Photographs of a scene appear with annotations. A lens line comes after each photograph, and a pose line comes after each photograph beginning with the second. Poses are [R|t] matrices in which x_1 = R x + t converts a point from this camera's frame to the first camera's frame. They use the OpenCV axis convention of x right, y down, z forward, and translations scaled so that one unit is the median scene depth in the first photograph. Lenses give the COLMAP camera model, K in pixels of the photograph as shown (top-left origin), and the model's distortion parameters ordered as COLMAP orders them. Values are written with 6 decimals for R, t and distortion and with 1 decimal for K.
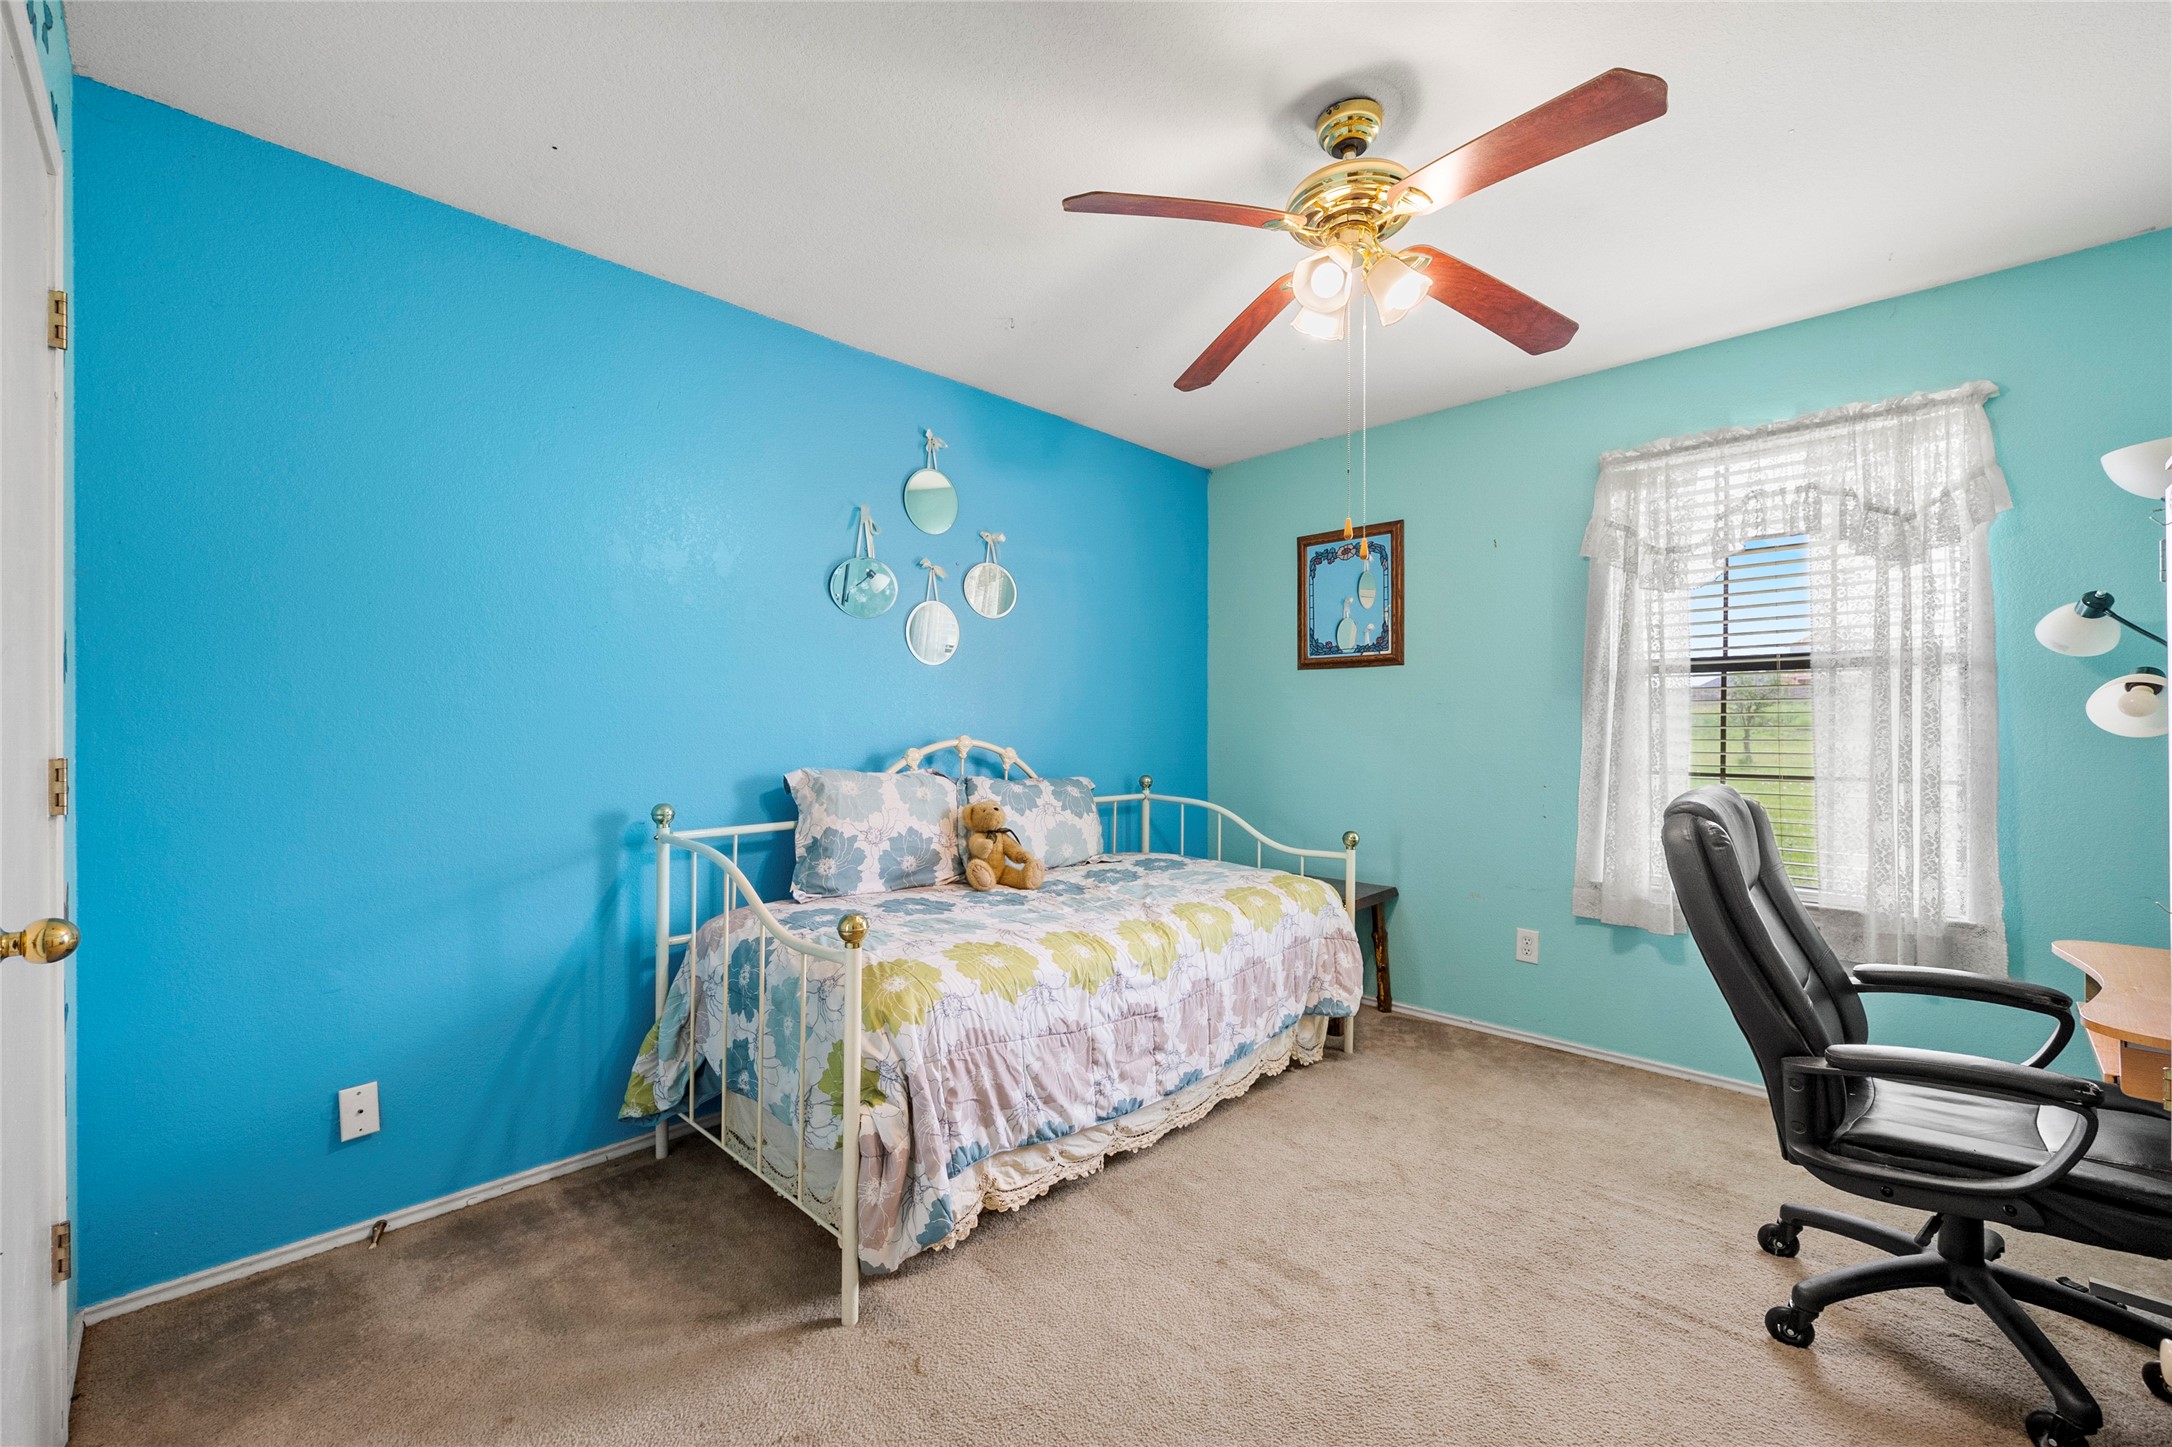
lens RADIAL K [[880.0, 0, 1078.9], [0, 880.0, 724.0], [0, 0, 1]] dist [-0.001727, 0.000347]
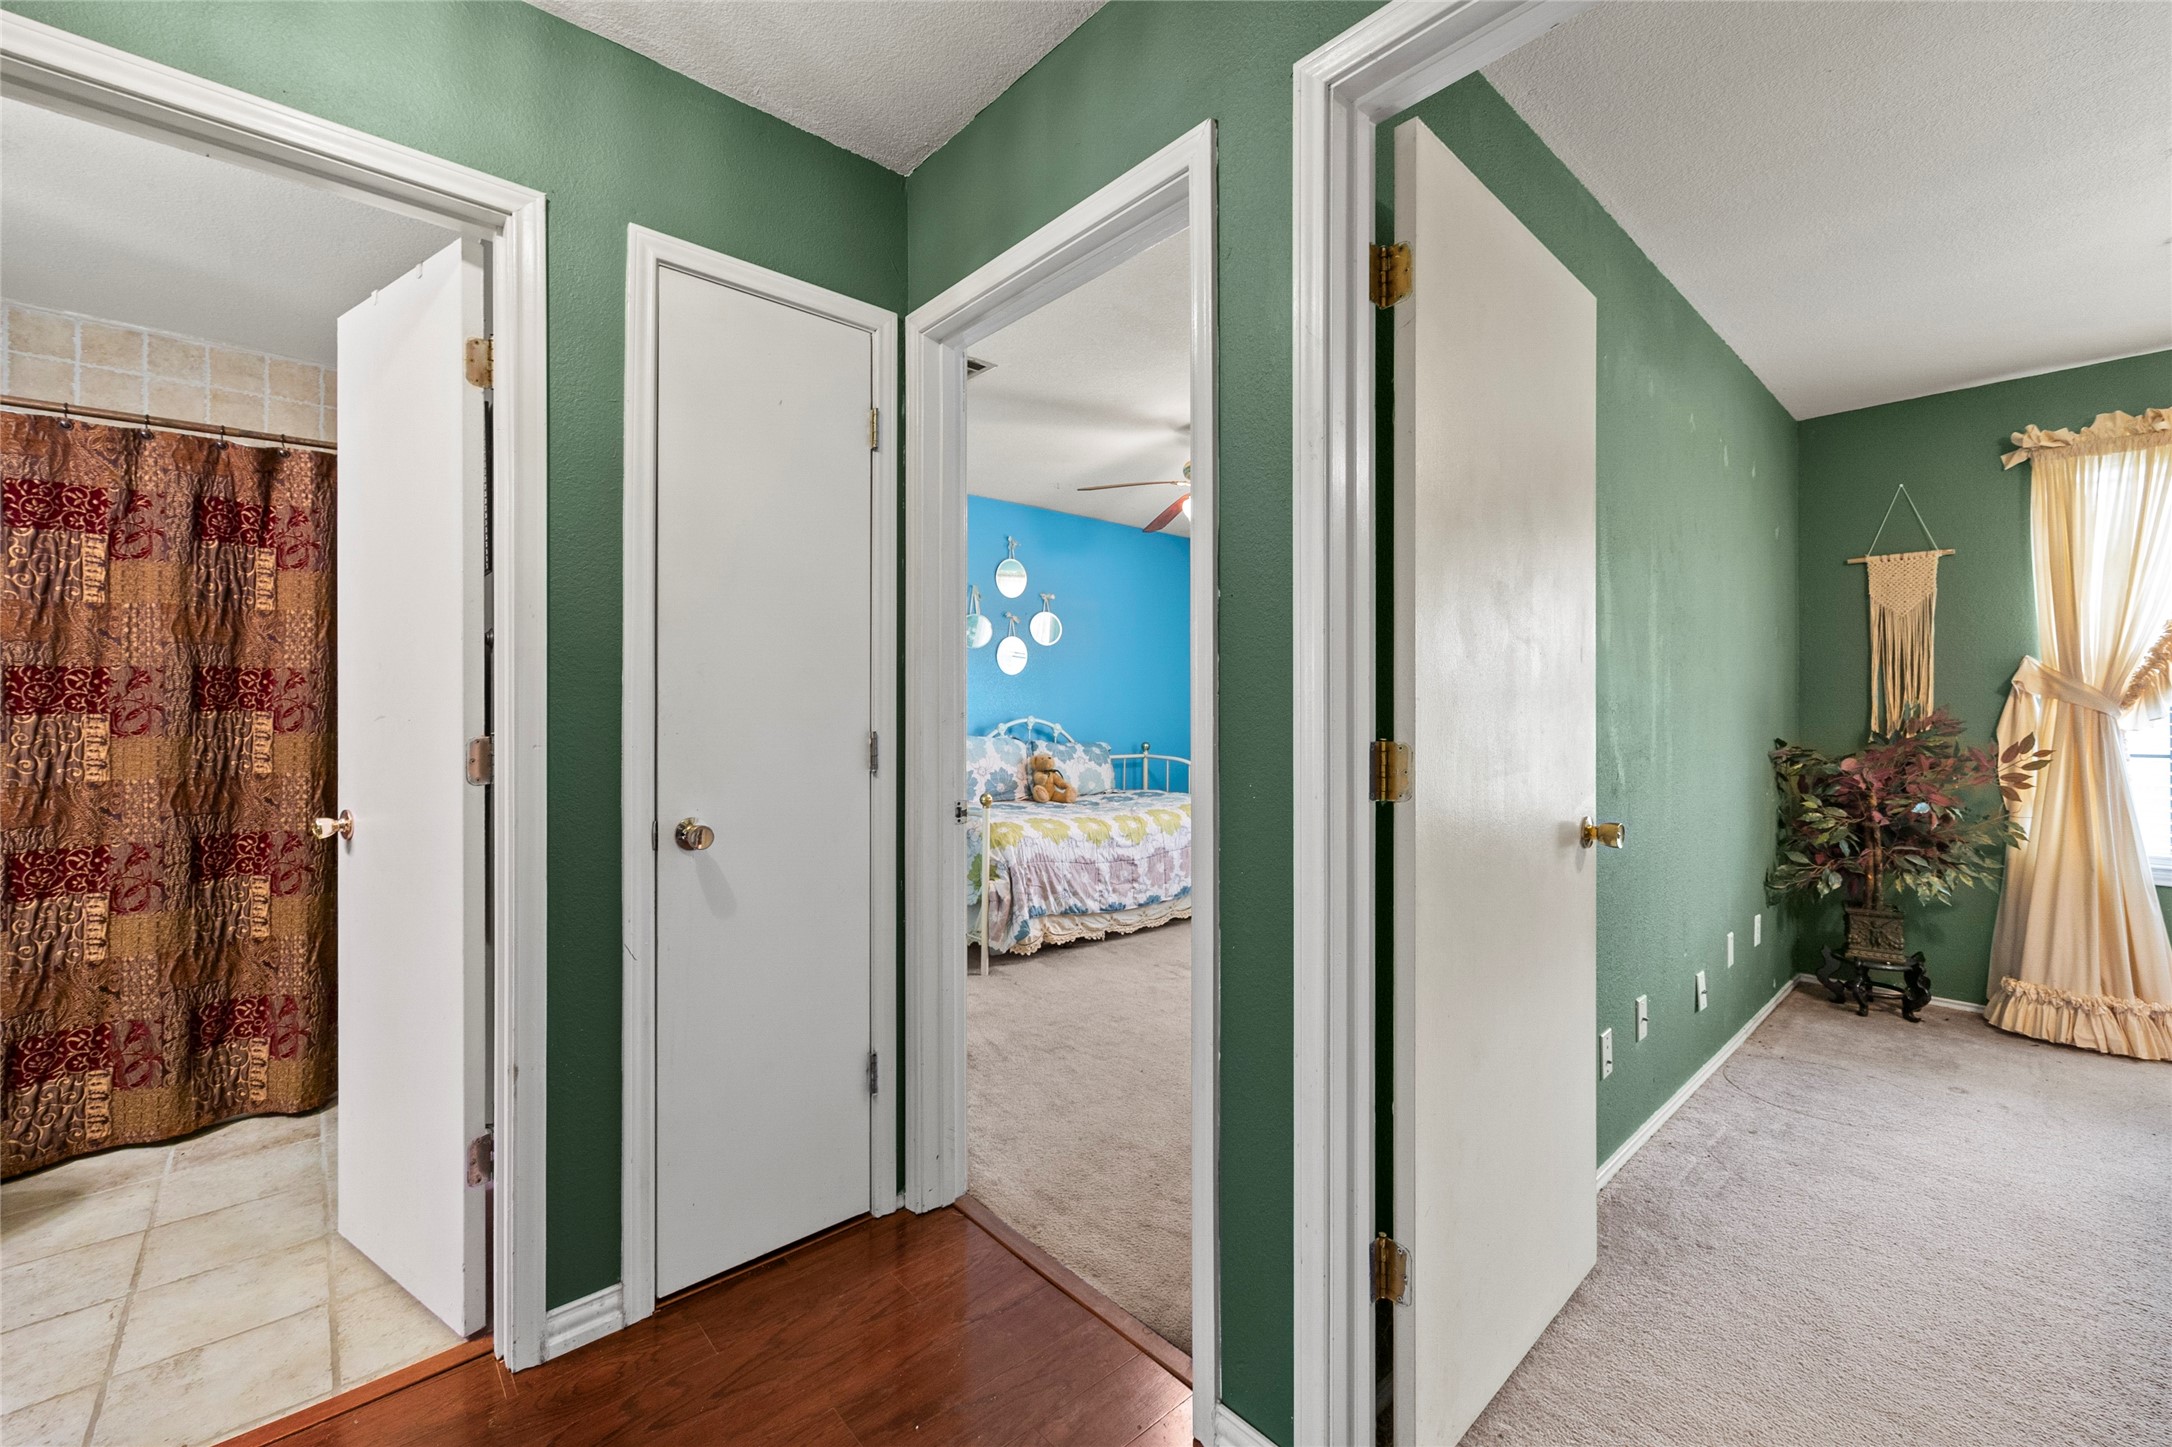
lens RADIAL K [[880.0, 0, 1078.3], [0, 880.0, 710.3], [0, 0, 1]] dist [-0.001727, 0.000347]
pose [[0.998144, -0.001743, -0.060881, 0.085469], [0.001882, 0.999996, 0.002231, -0.002266], [0.060877, -0.002341, 0.998143, -0.904406]]
